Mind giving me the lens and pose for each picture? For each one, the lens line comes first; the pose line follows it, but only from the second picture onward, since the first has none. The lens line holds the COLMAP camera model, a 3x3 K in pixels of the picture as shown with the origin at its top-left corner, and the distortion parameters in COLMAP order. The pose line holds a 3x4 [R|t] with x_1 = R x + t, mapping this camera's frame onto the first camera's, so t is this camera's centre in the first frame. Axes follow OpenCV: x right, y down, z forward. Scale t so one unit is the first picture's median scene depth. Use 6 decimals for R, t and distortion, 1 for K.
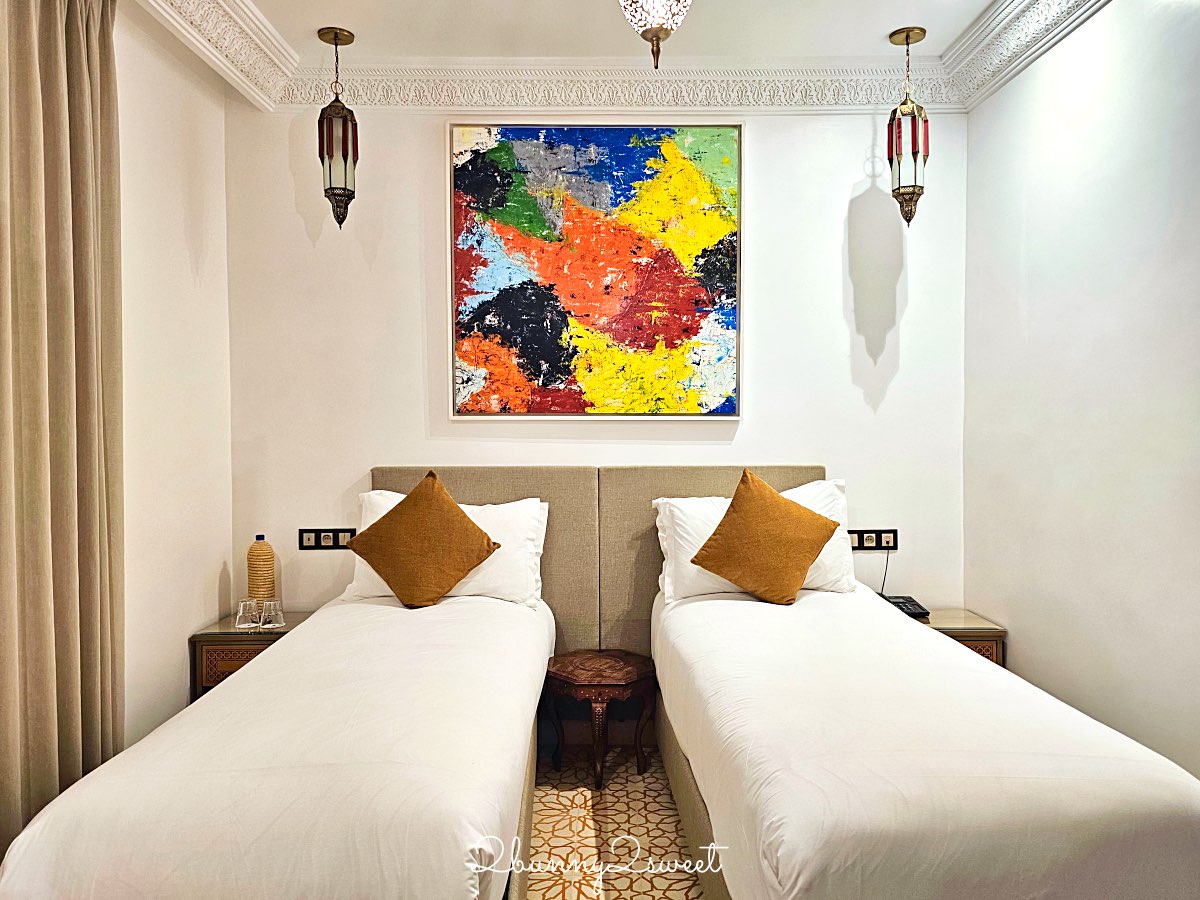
lens RADIAL K [[886.0, 0, 600.0], [0, 886.0, 450.0], [0, 0, 1]] dist [0.057536, -0.108227]
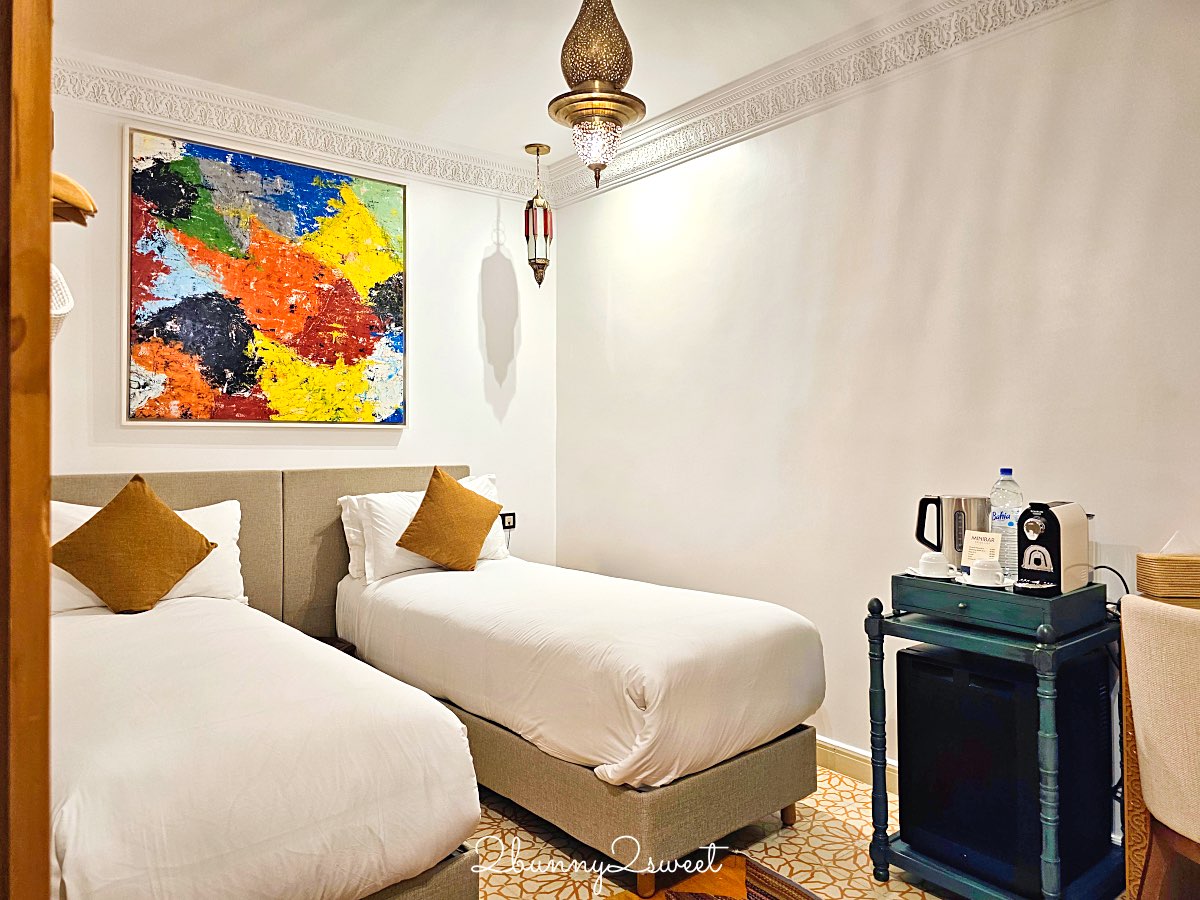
lens RADIAL K [[886.0, 0, 600.0], [0, 886.0, 450.0], [0, 0, 1]] dist [0.057536, -0.108227]
pose [[0.764825, -0.003870, 0.644226, -0.415035], [0.026924, 0.999300, -0.025961, 0.033949], [-0.643675, 0.037201, 0.764394, -0.085565]]
